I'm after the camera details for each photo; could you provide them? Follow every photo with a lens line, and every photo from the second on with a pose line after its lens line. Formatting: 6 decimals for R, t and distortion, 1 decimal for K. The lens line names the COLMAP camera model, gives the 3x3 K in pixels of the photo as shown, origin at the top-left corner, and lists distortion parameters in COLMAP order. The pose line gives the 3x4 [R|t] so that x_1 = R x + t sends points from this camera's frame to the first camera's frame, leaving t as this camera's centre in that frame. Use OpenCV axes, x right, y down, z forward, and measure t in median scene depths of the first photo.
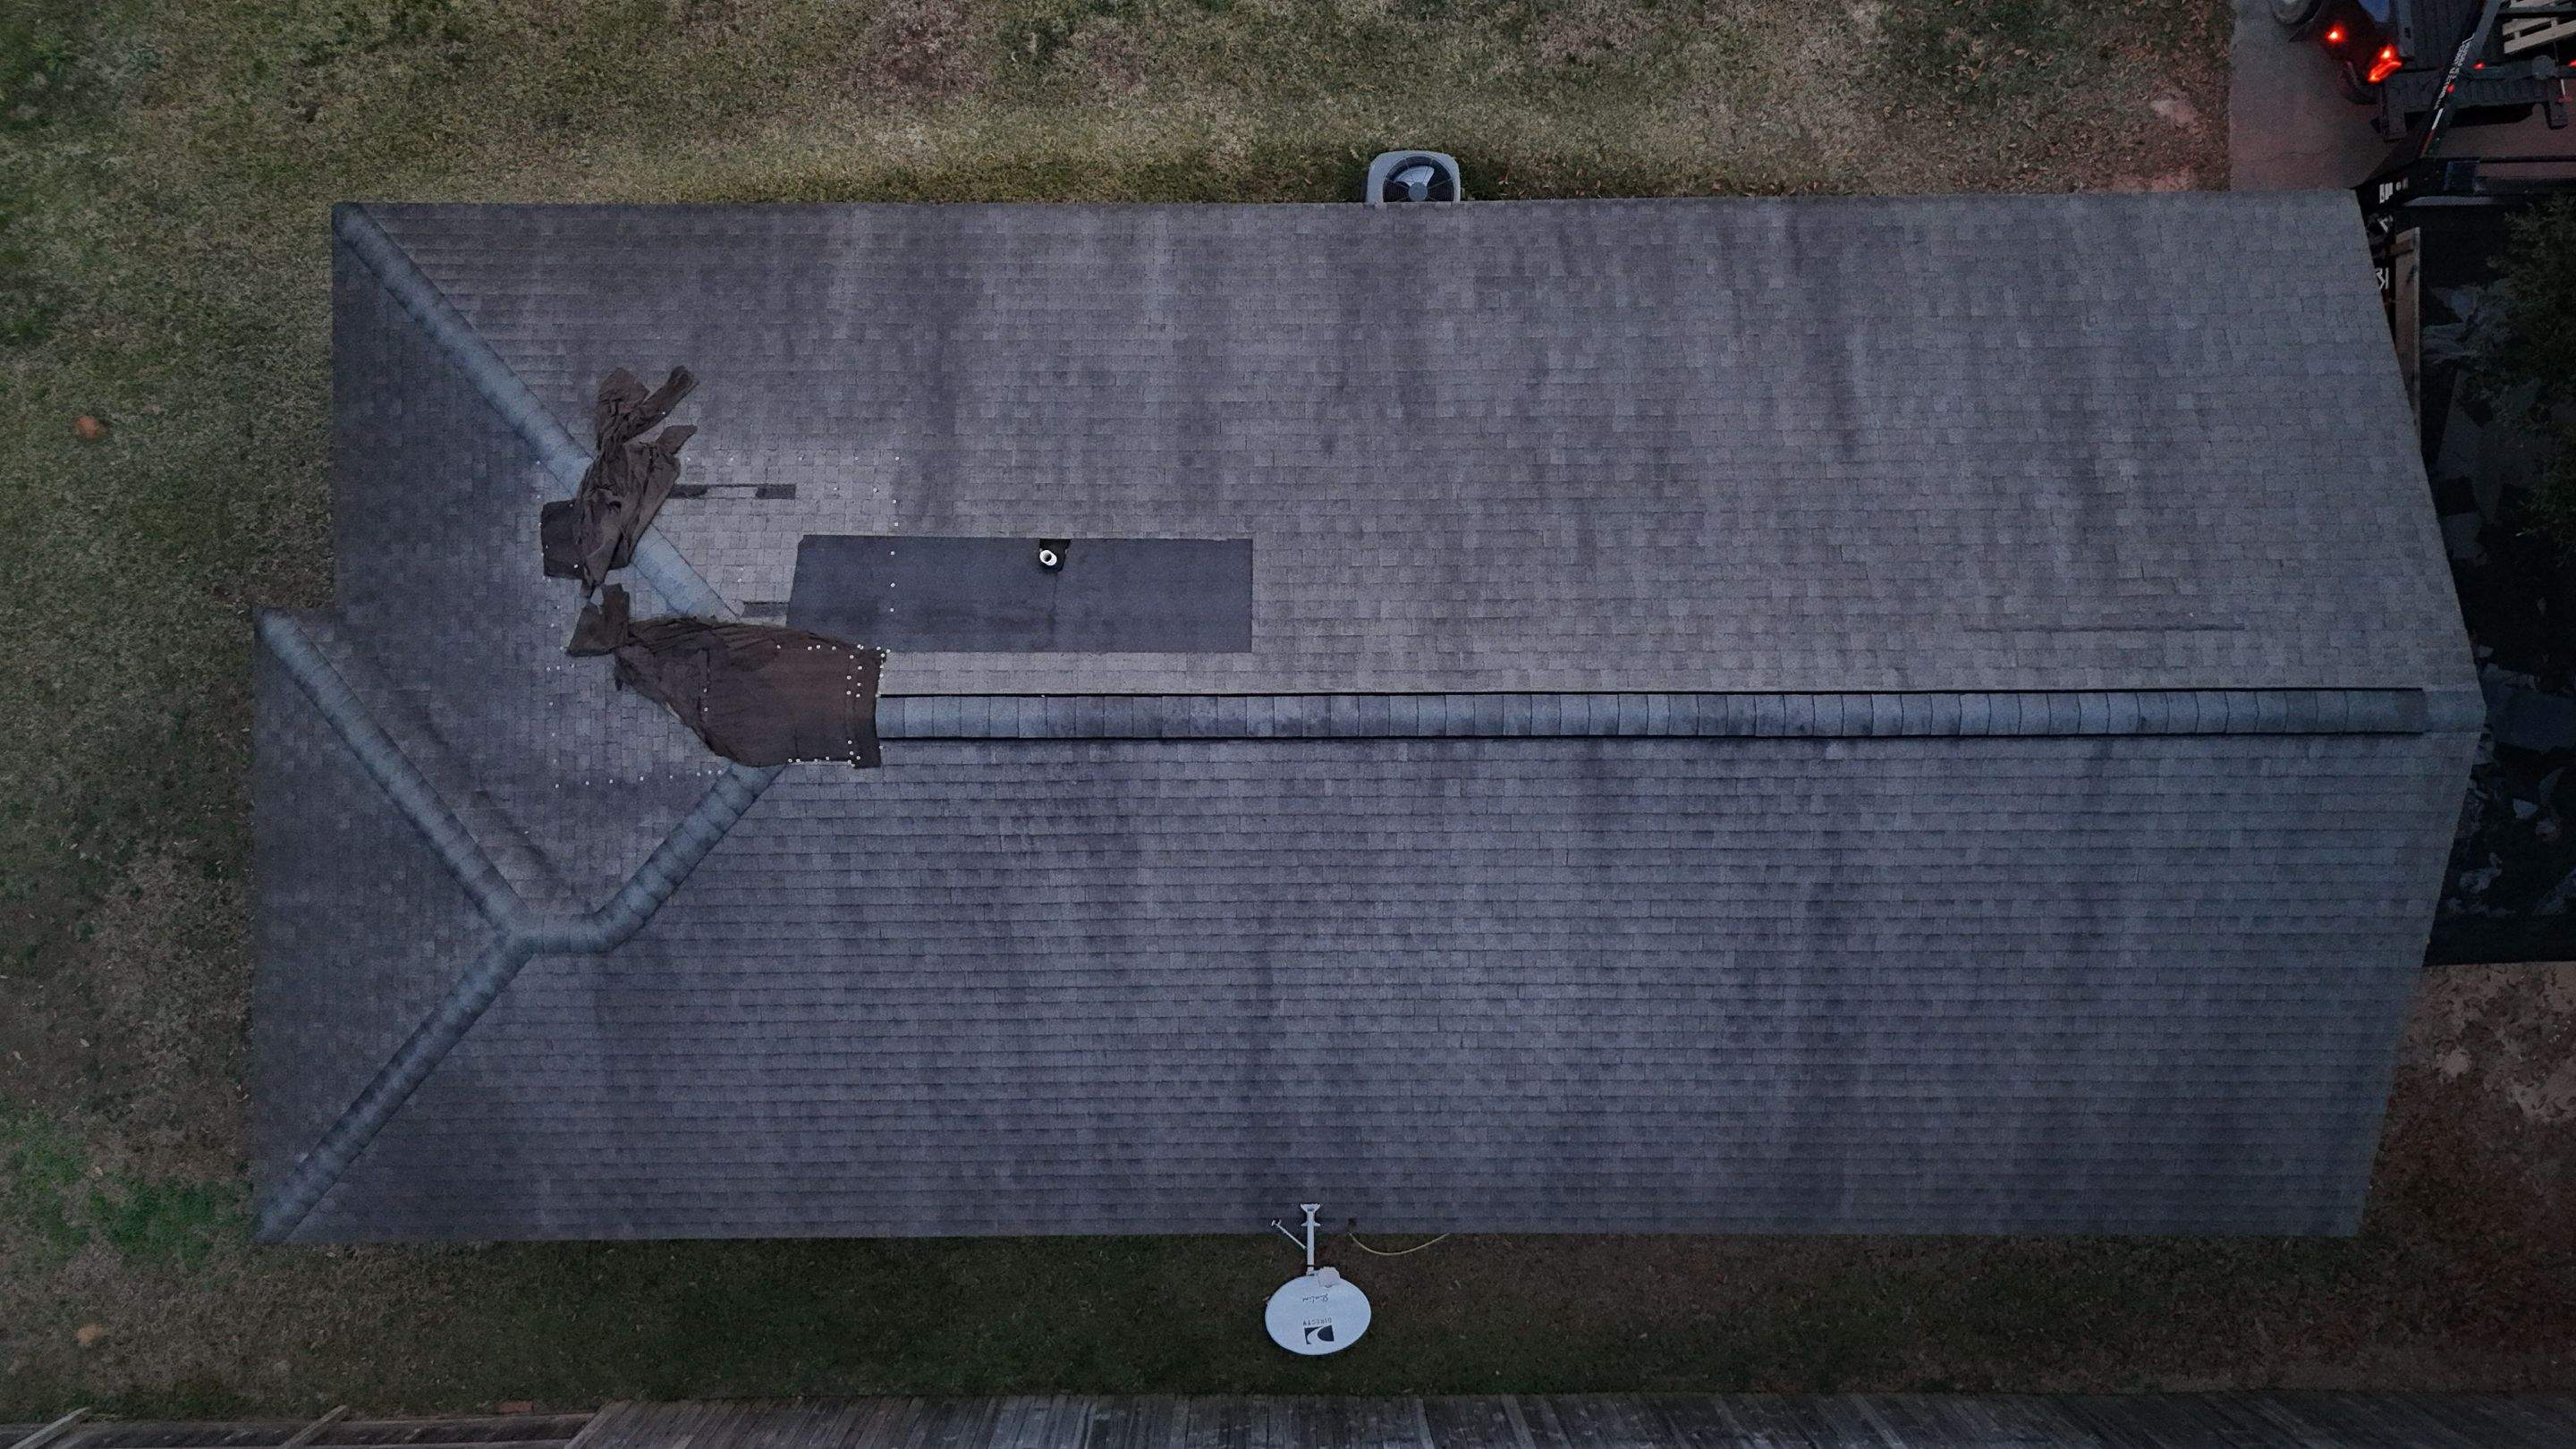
lens RADIAL K [[1879.2, 0, 1297.1], [0, 1879.2, 731.6], [0, 0, 1]] dist [0.098621, -0.112490]
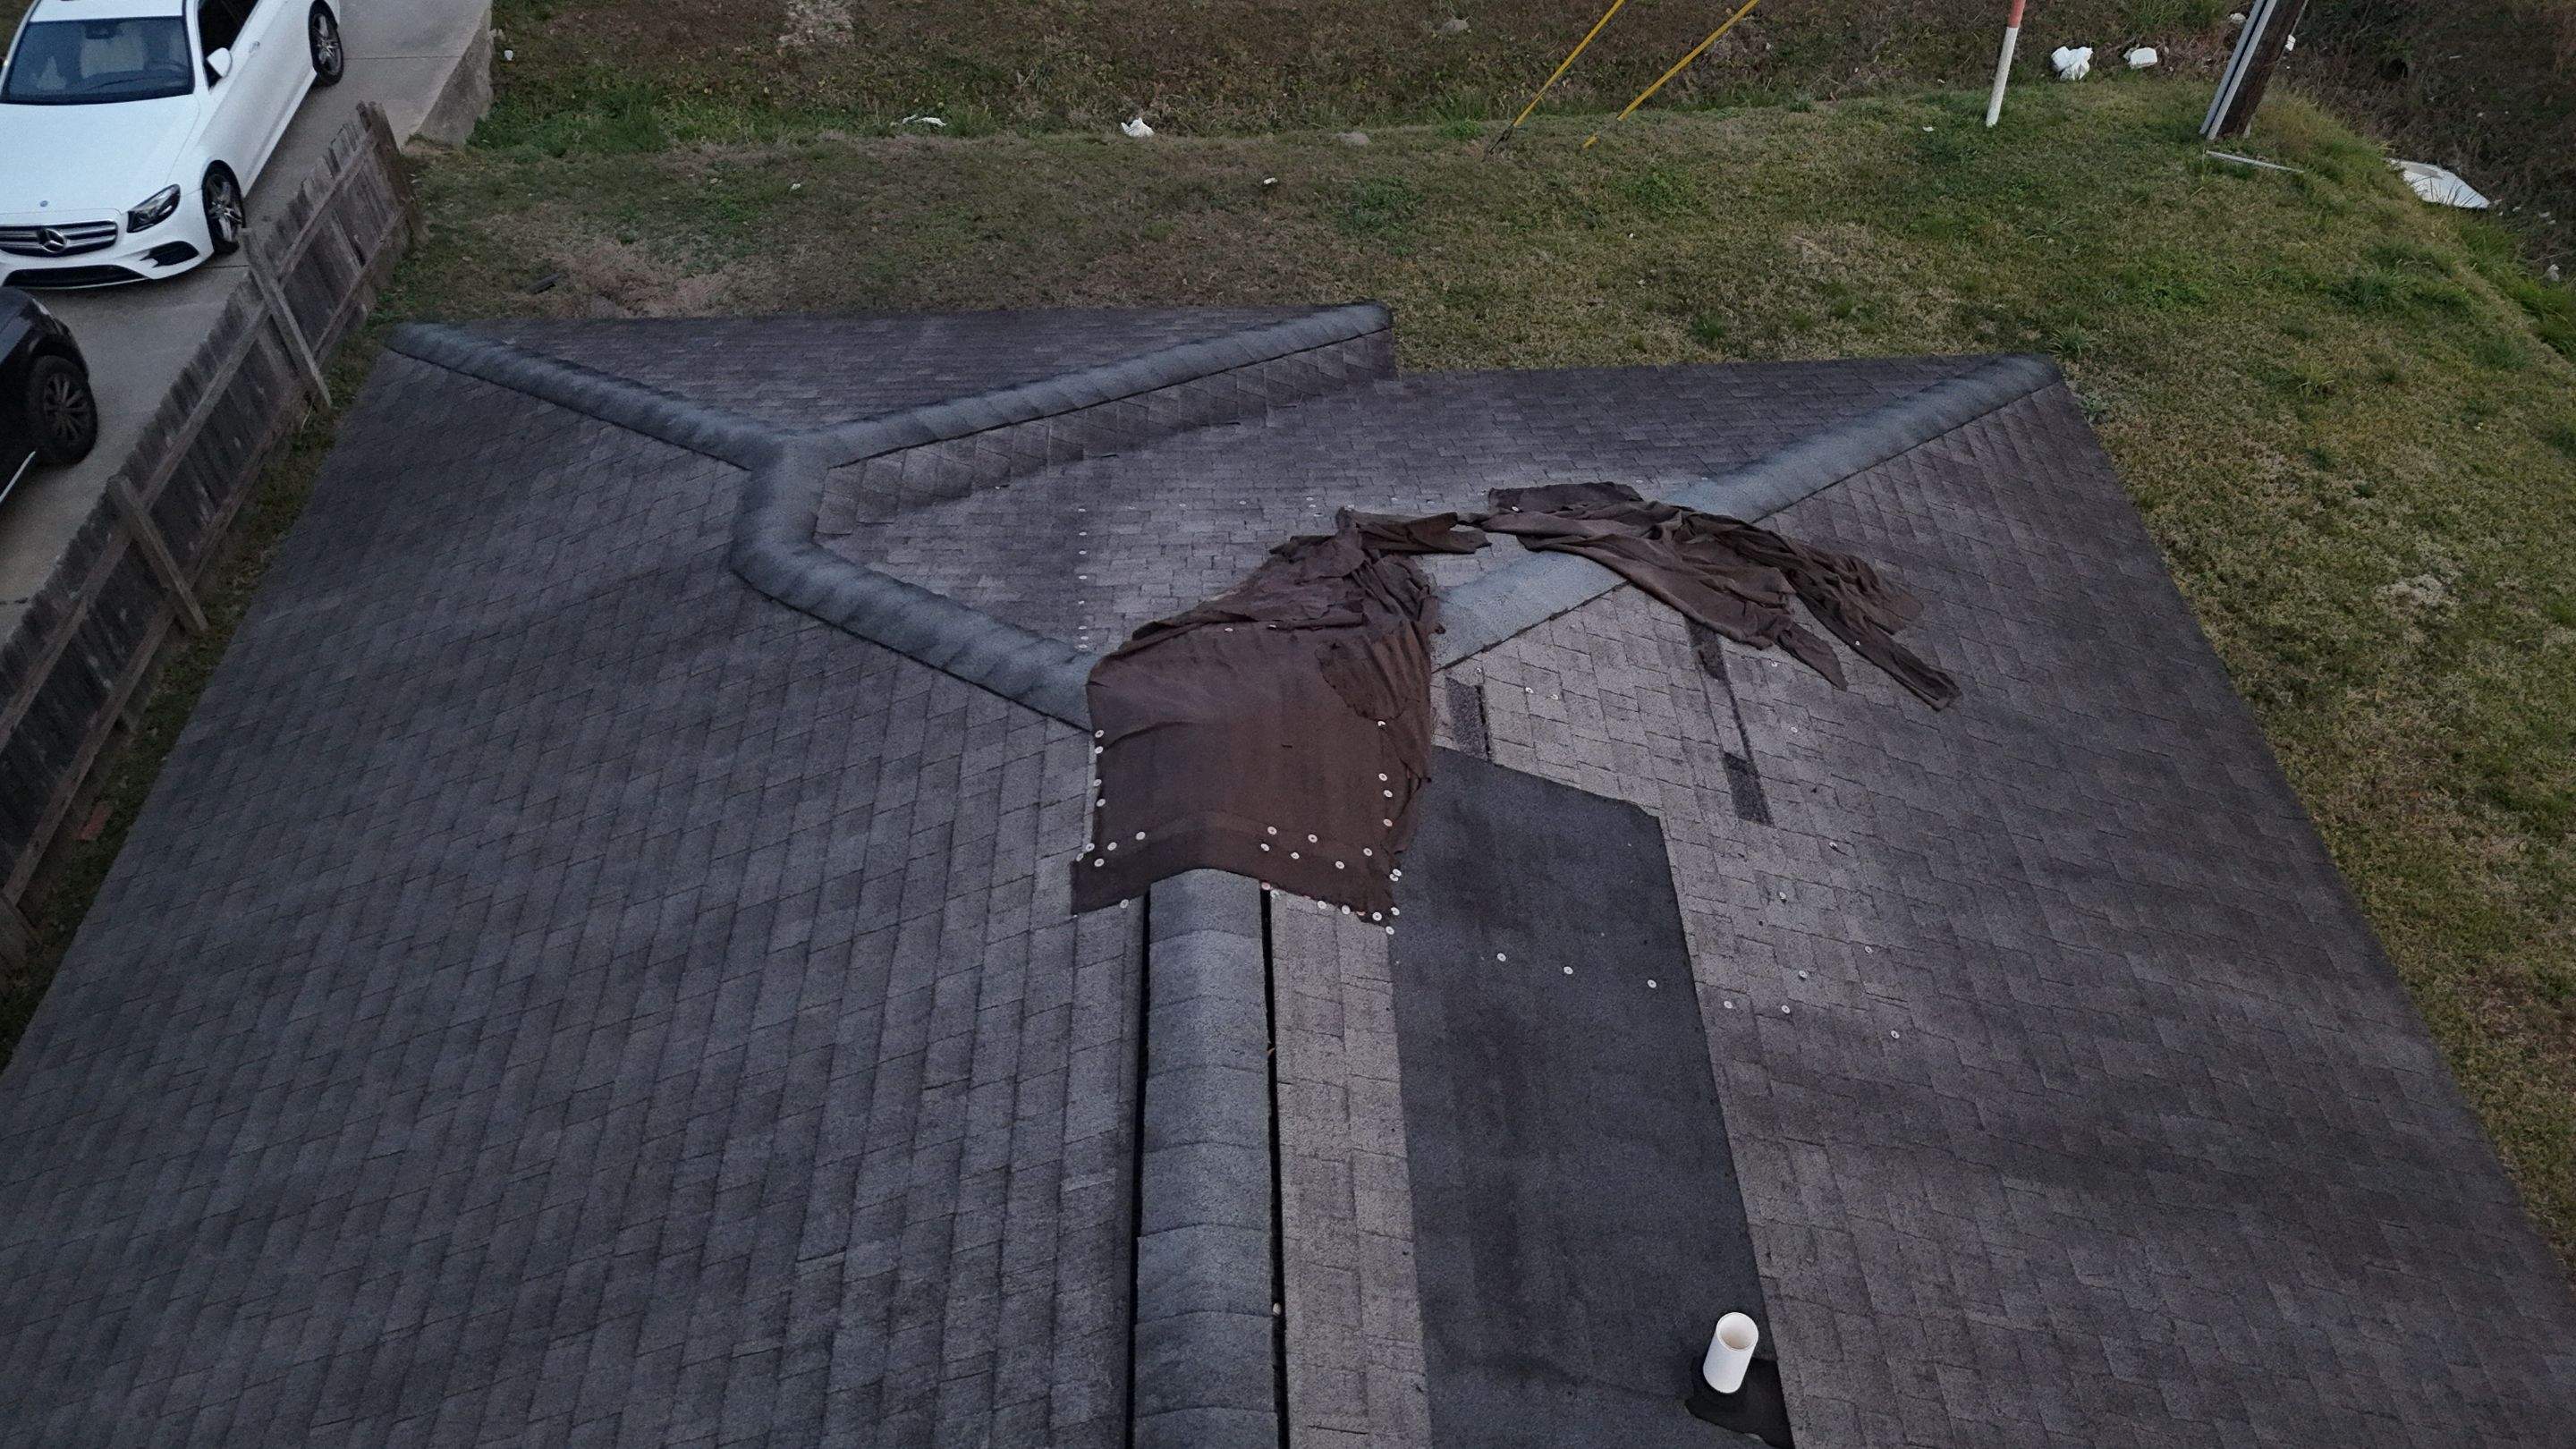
lens RADIAL K [[1879.2, 0, 1297.1], [0, 1879.2, 731.6], [0, 0, 1]] dist [0.098621, -0.112490]
pose [[0.033400, 0.712727, -0.700646, 0.010356], [-0.999418, 0.028634, -0.018515, -0.018291], [0.006866, 0.700857, 0.713269, 0.689316]]
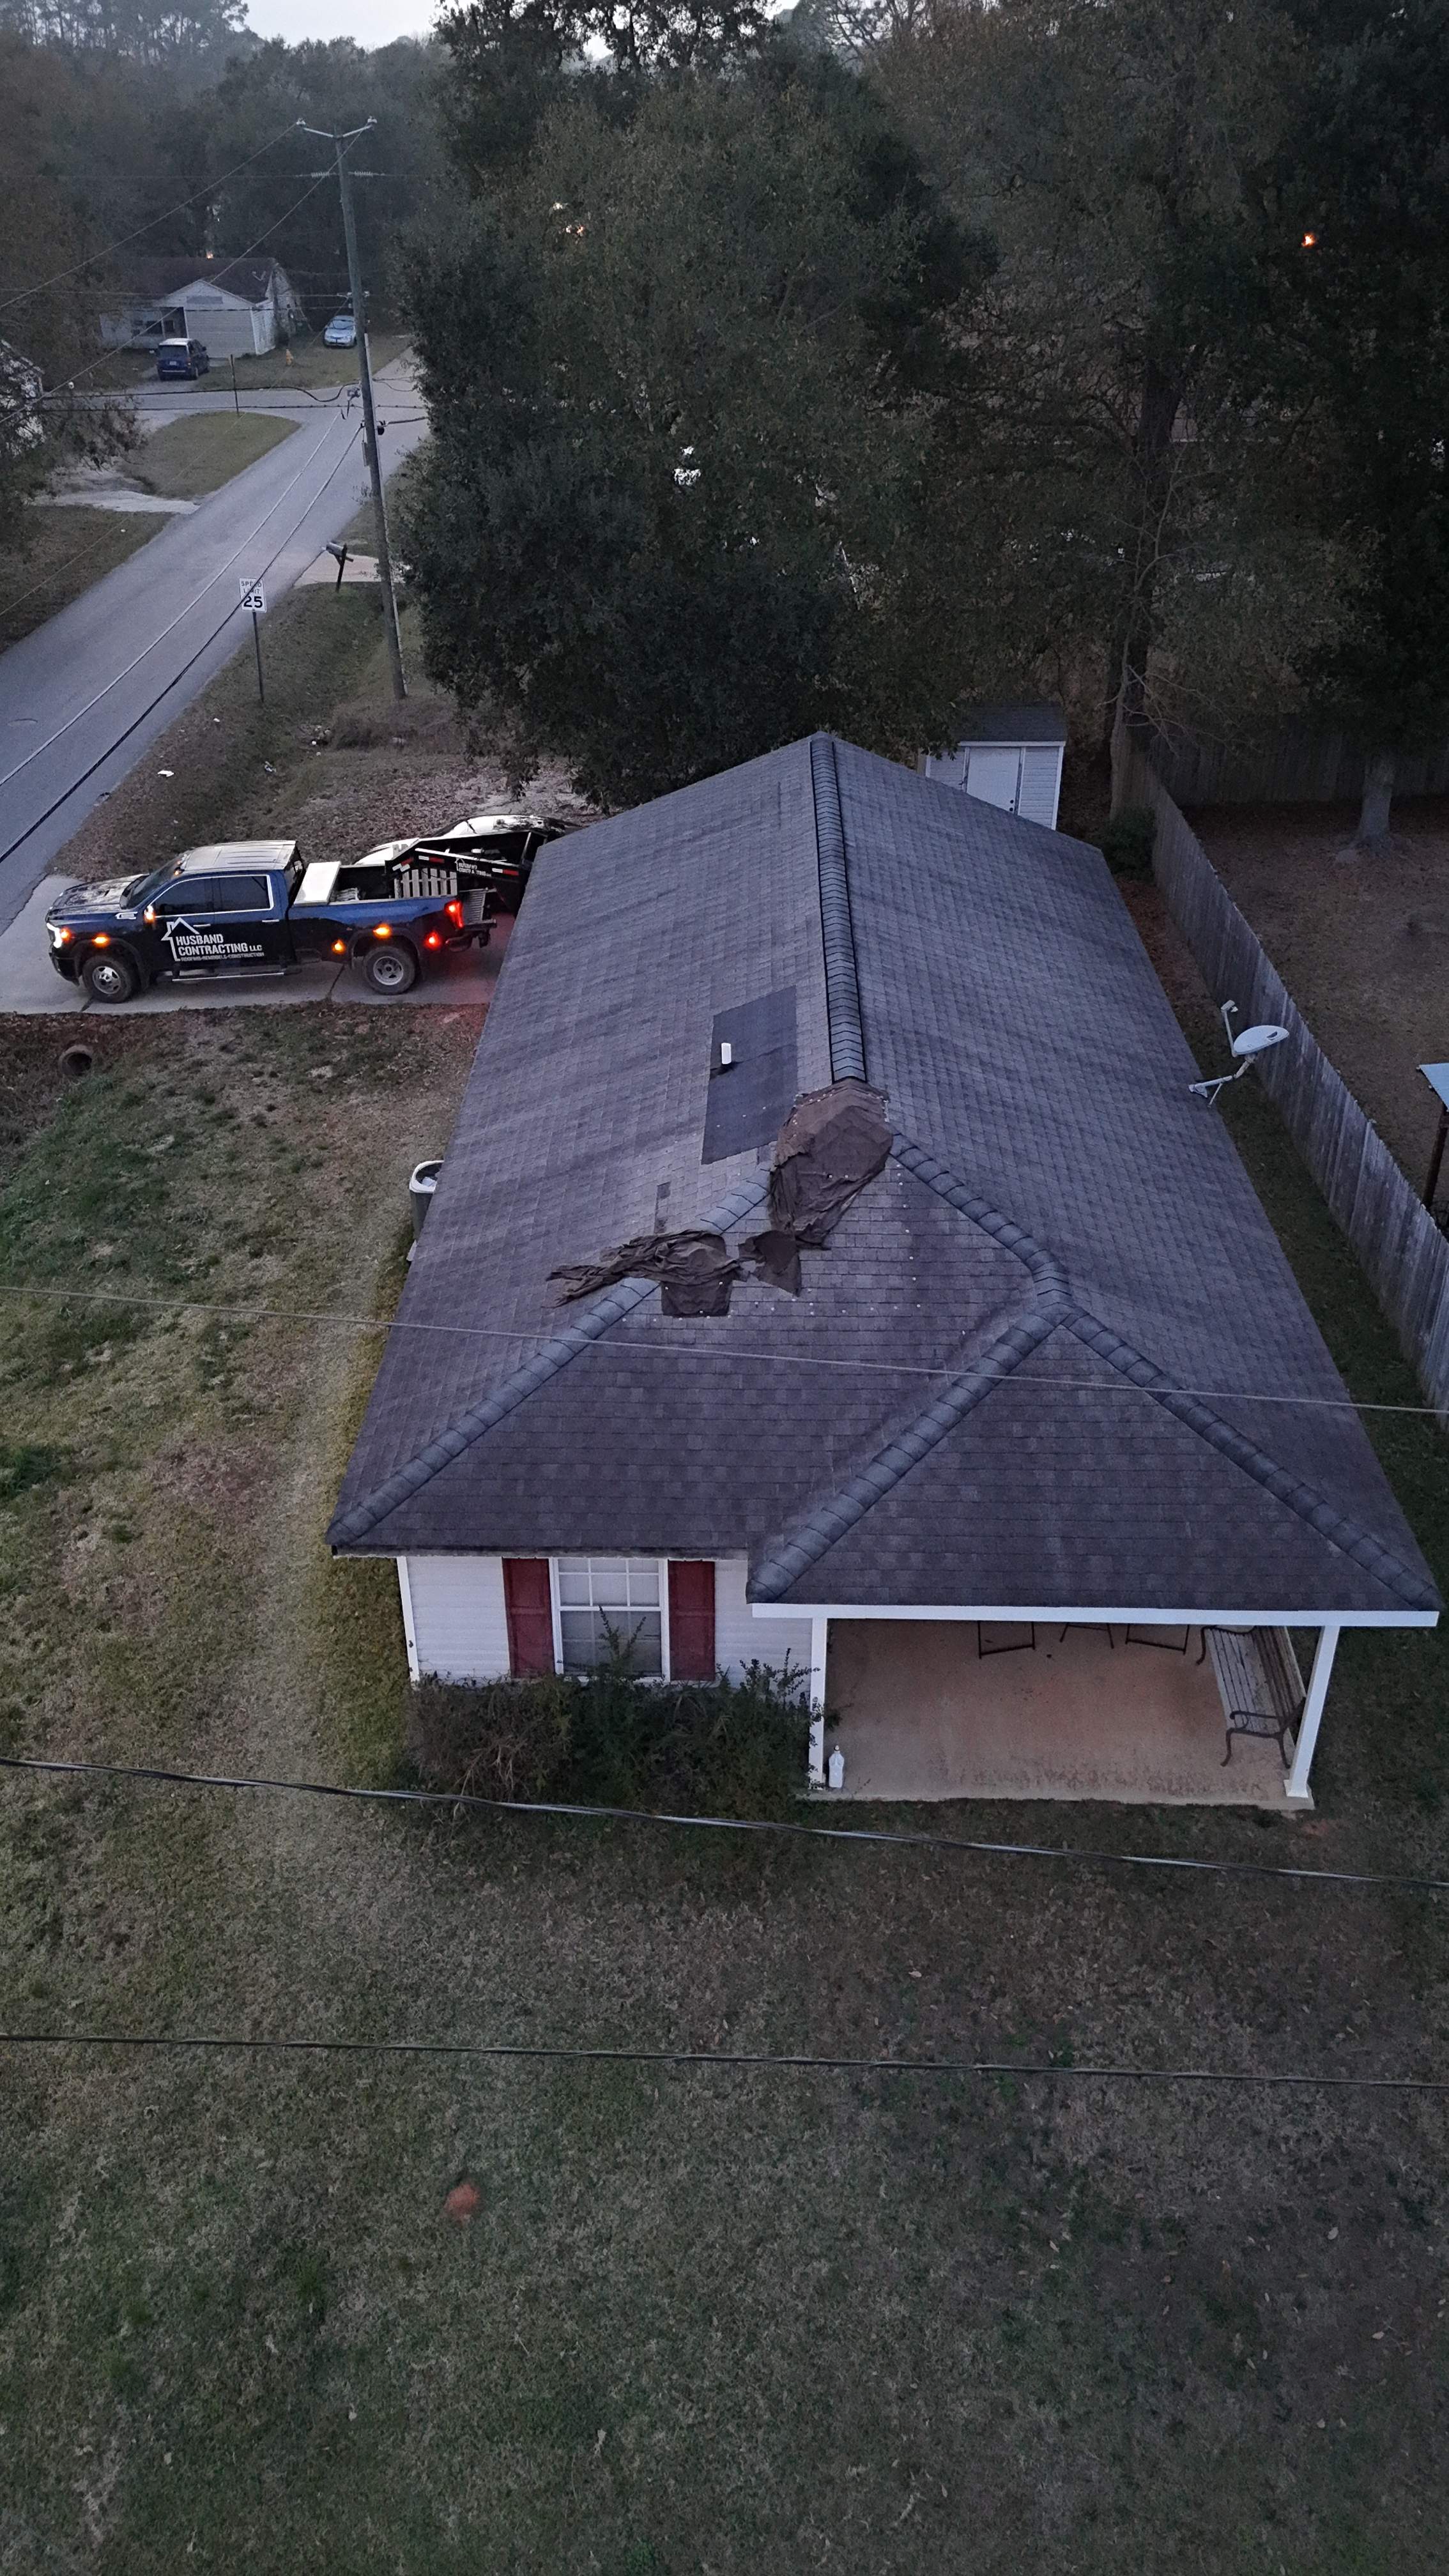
lens RADIAL K [[1861.5, 0, 724.5], [0, 1861.5, 1288.0], [0, 0, 1]] dist [0.152830, -0.256102]
pose [[0.022022, -0.529702, 0.847898, -1.315703], [0.999753, 0.009130, -0.020263, -0.062680], [0.002992, 0.848135, 0.529772, 0.423252]]
